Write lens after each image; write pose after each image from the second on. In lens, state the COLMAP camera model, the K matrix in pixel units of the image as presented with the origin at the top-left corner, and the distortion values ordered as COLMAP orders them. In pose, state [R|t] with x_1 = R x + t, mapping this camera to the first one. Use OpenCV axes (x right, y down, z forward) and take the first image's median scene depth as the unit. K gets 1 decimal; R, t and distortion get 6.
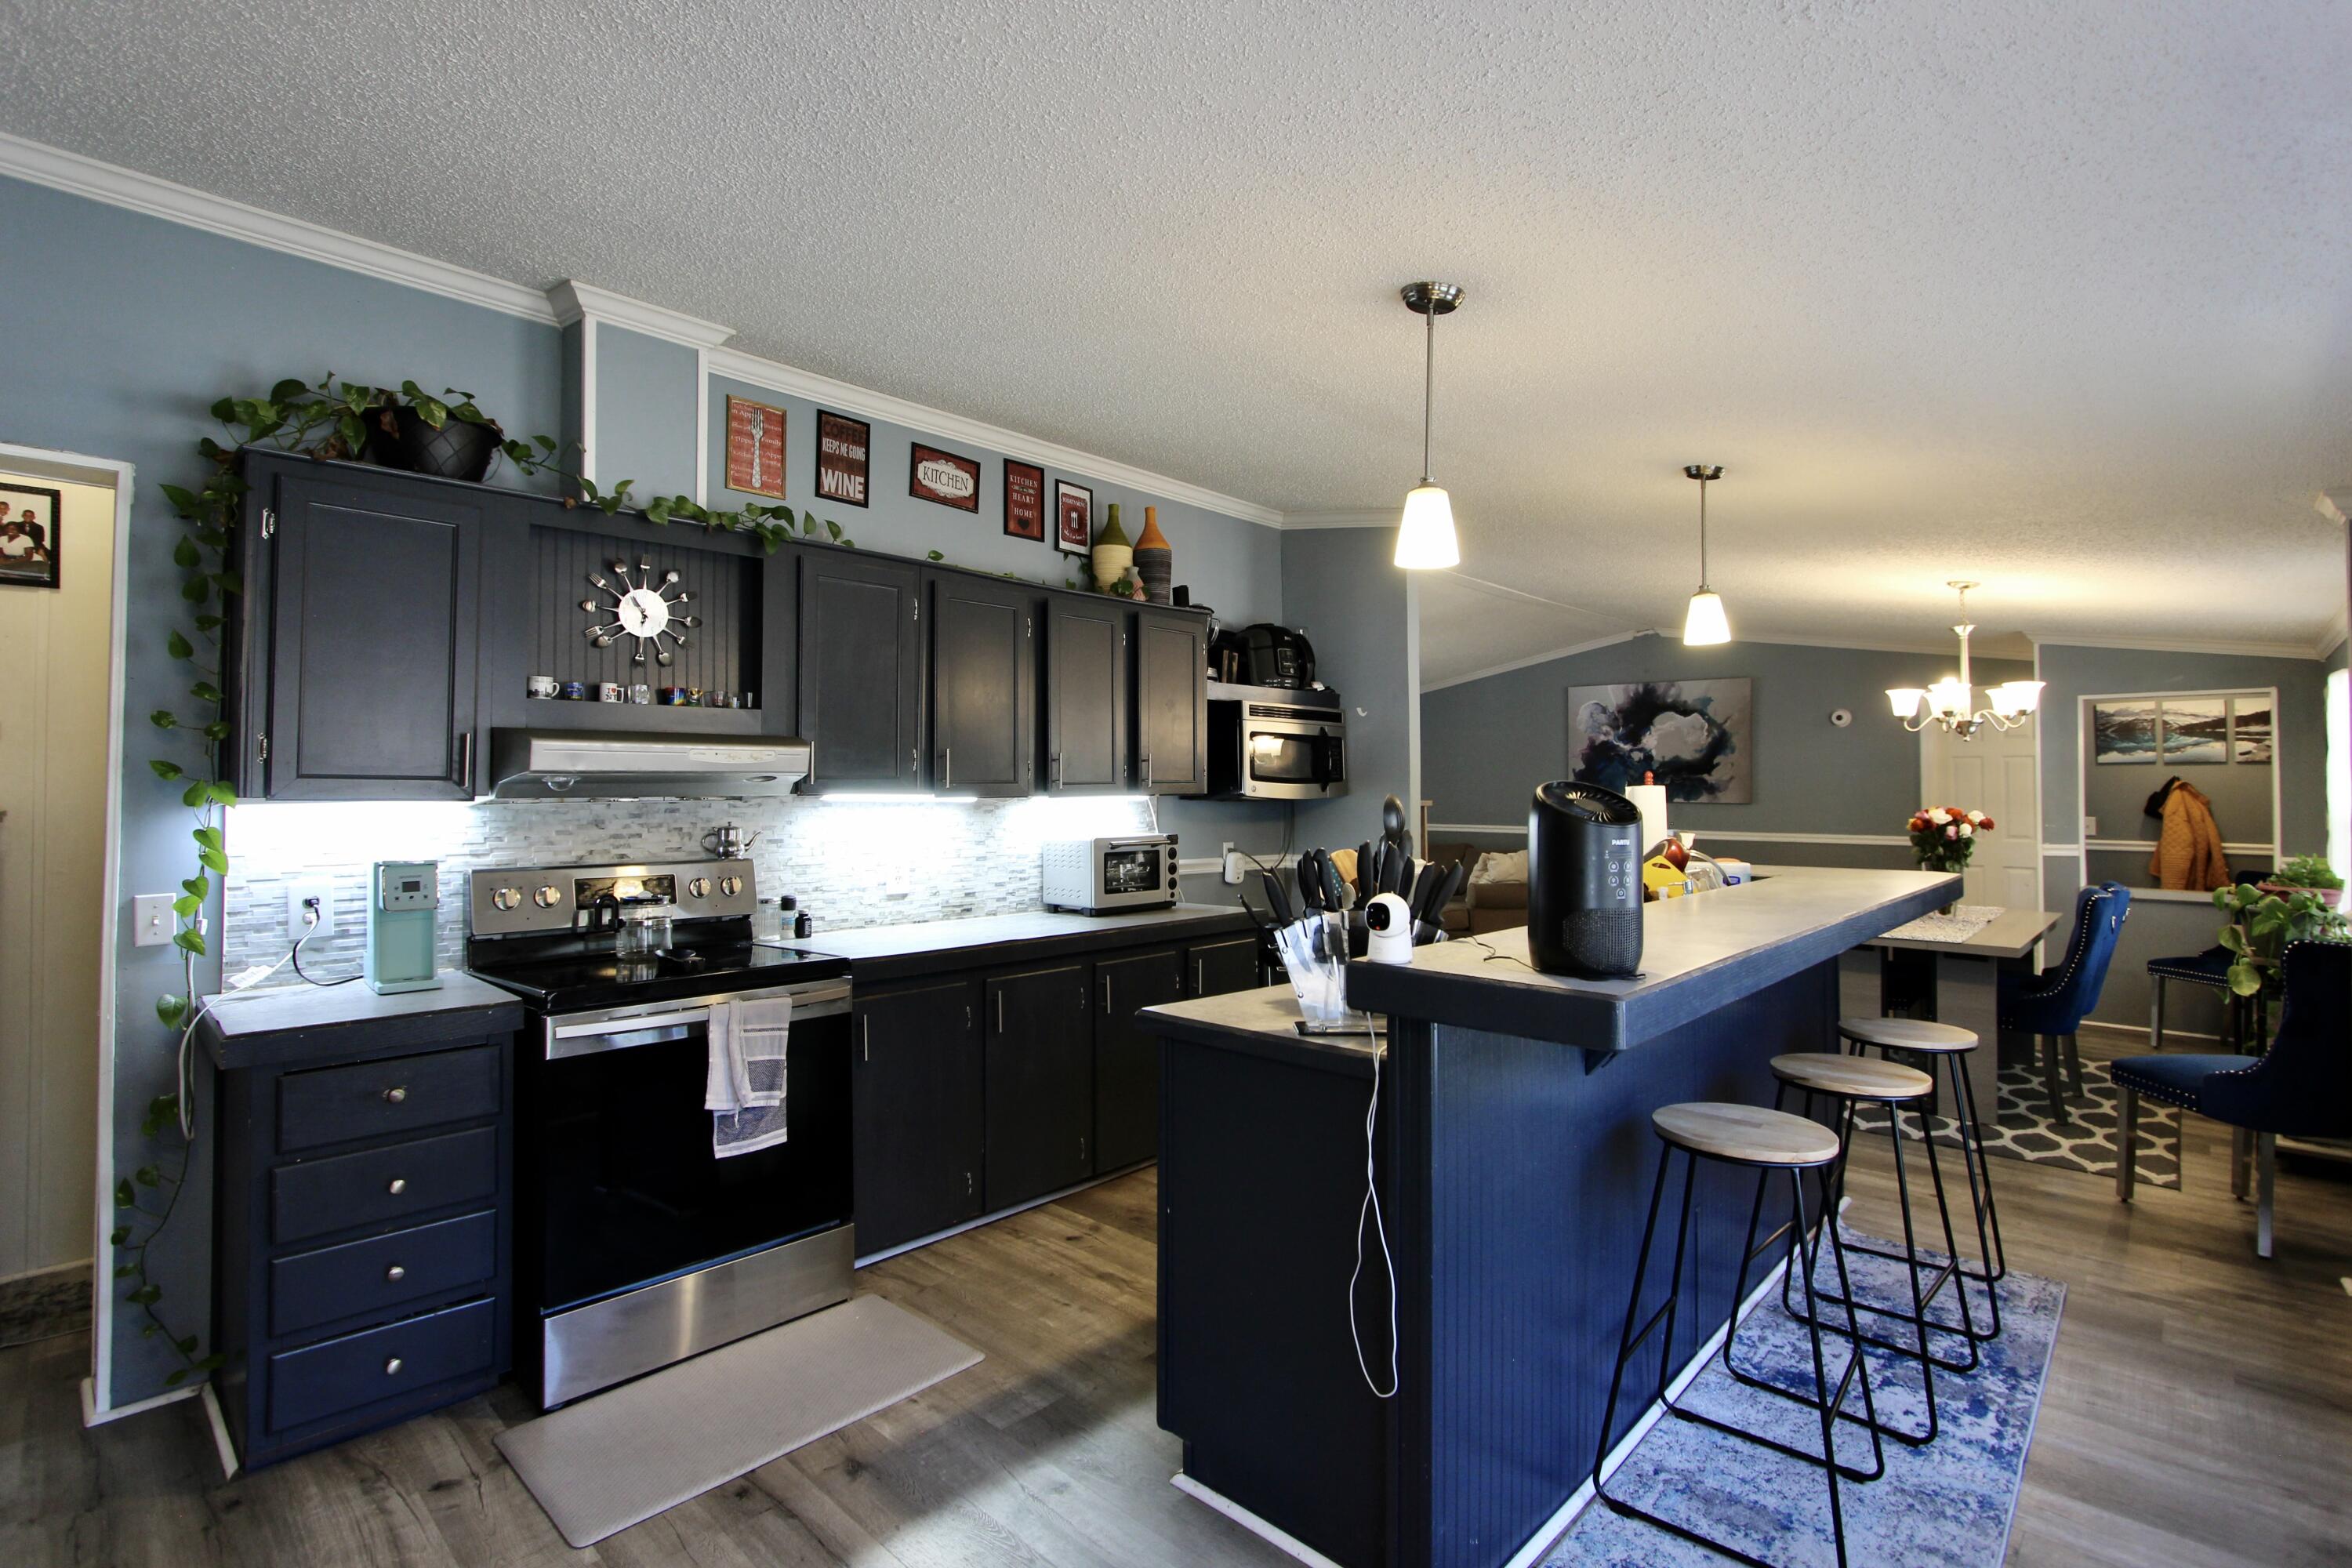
lens RADIAL K [[1087.4, 0, 1176.8], [0, 1087.4, 776.2], [0, 0, 1]] dist [-0.018738, 0.003455]
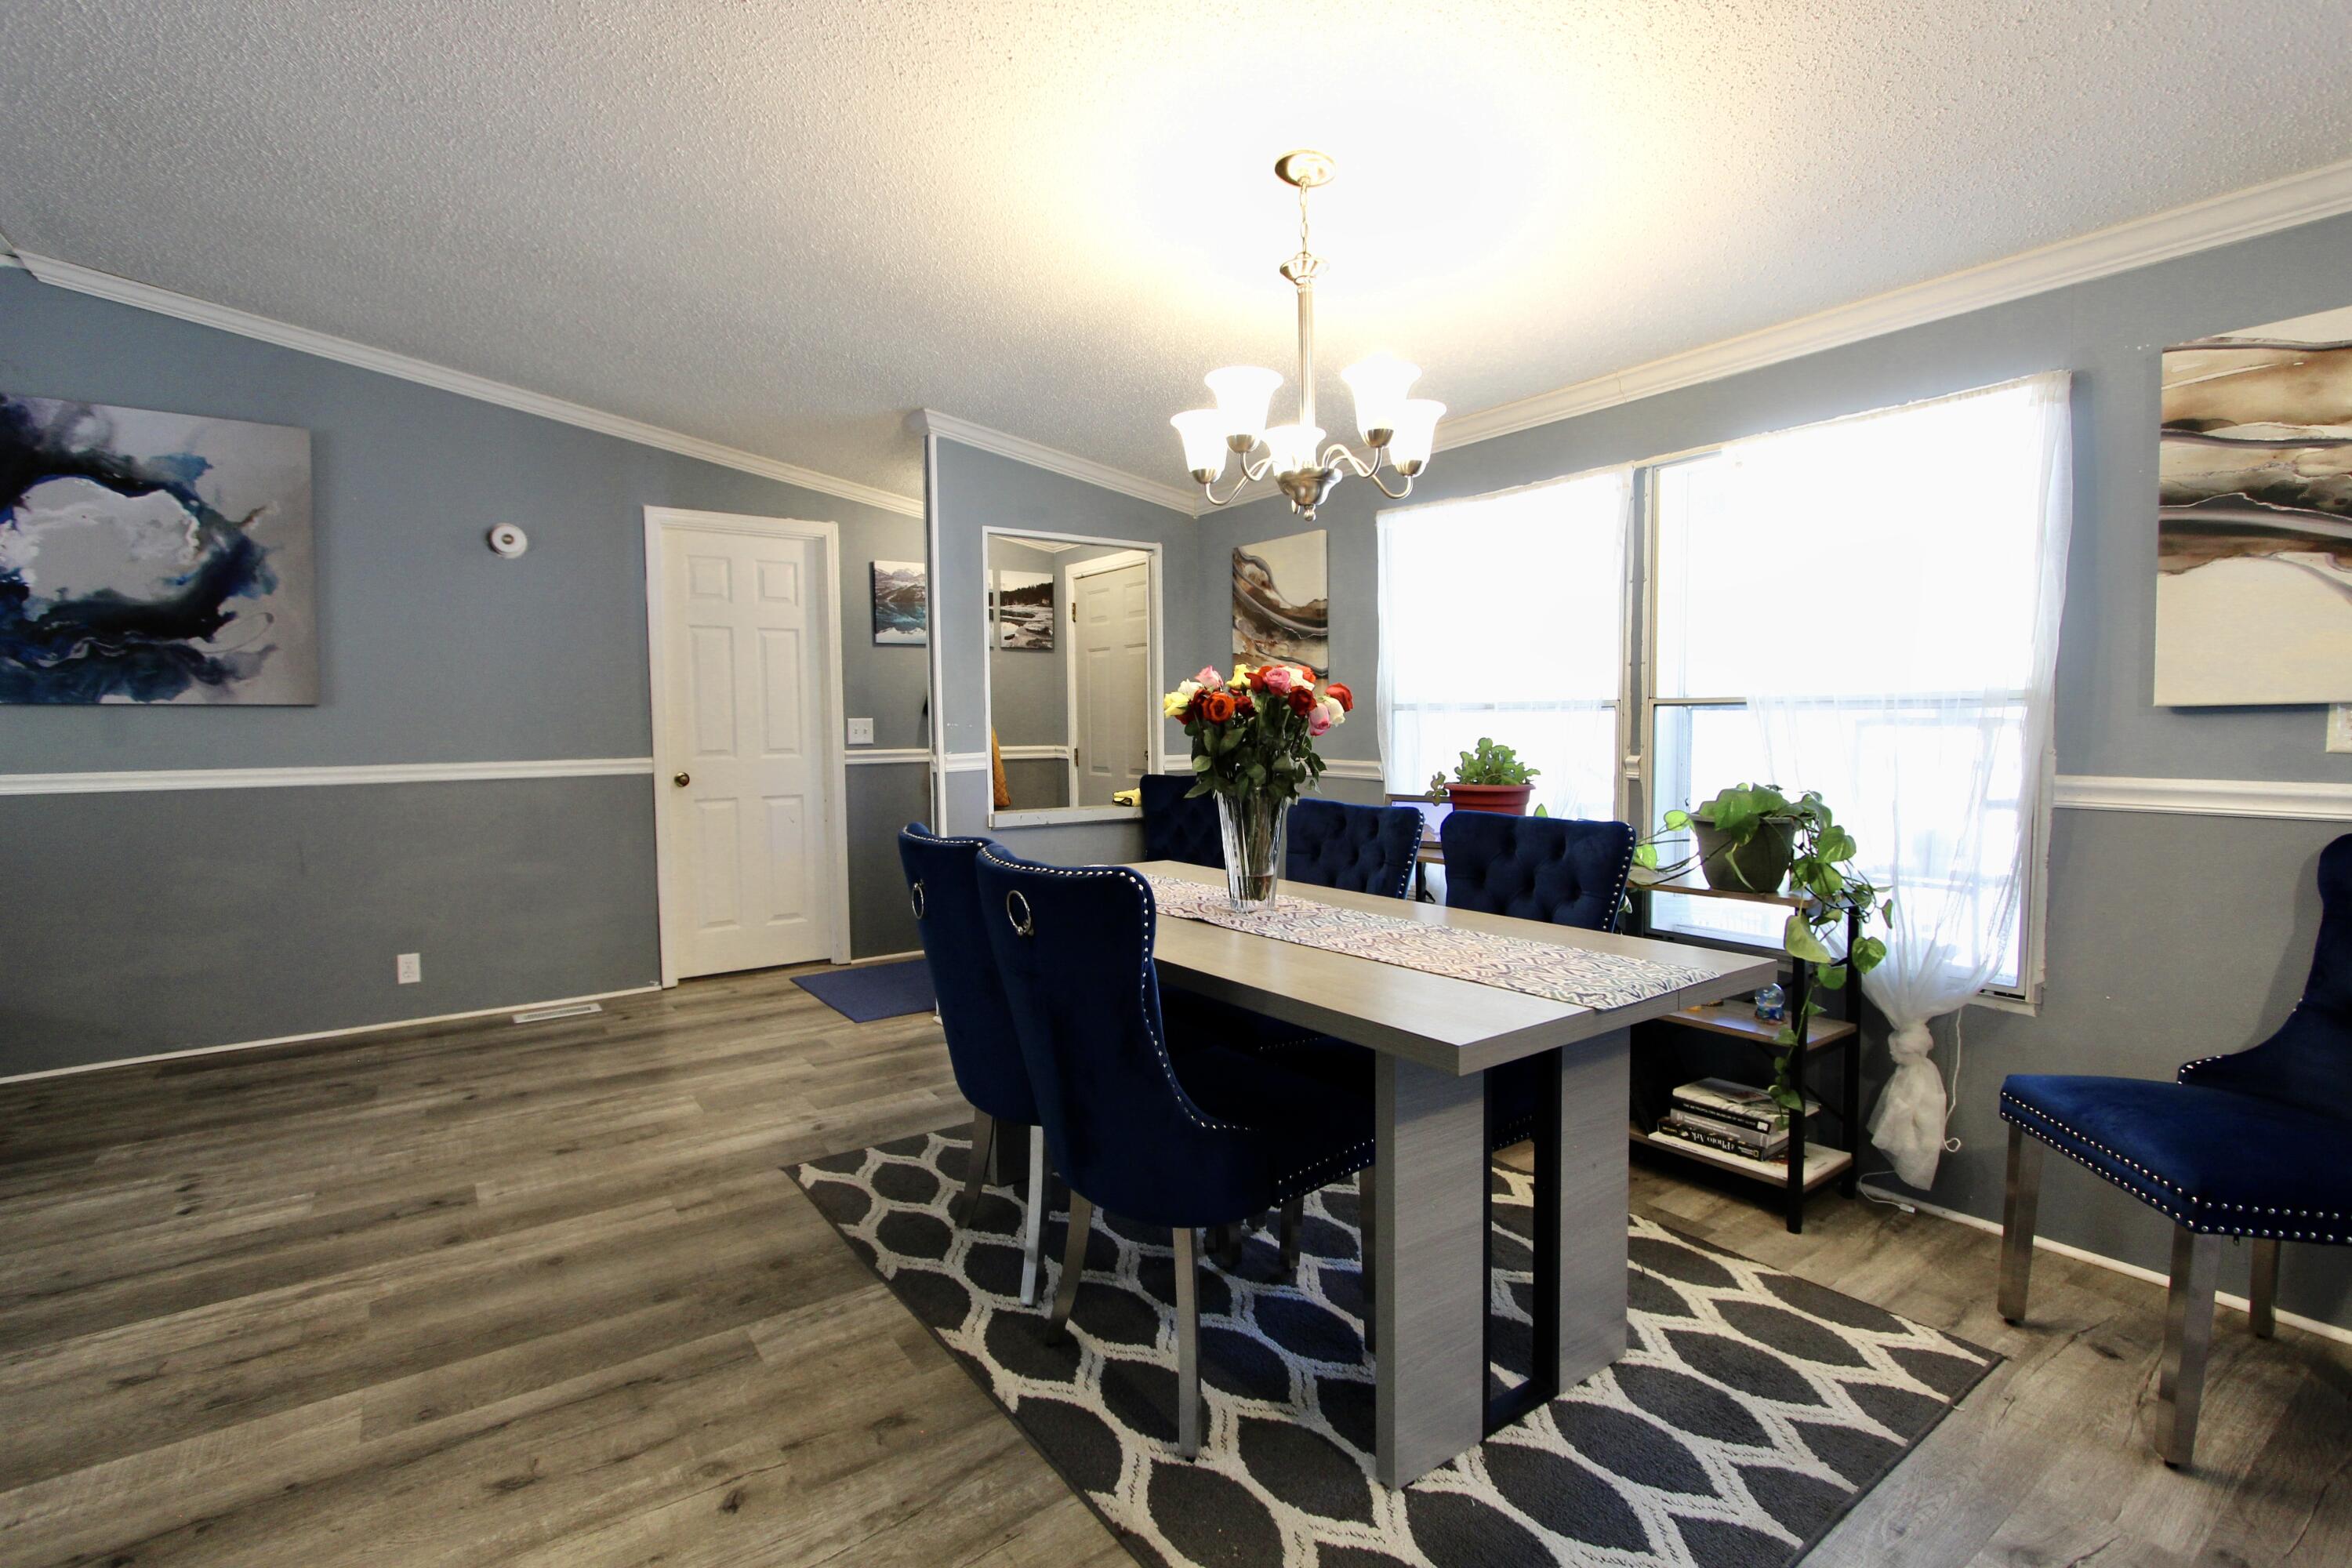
lens RADIAL K [[1087.4, 0, 1176.8], [0, 1087.4, 776.2], [0, 0, 1]] dist [-0.018738, 0.003455]
pose [[0.196669, -0.056756, 0.978826, 0.101359], [-0.000802, 0.998314, 0.058047, 0.019699], [-0.980470, -0.012202, 0.196291, 0.374540]]
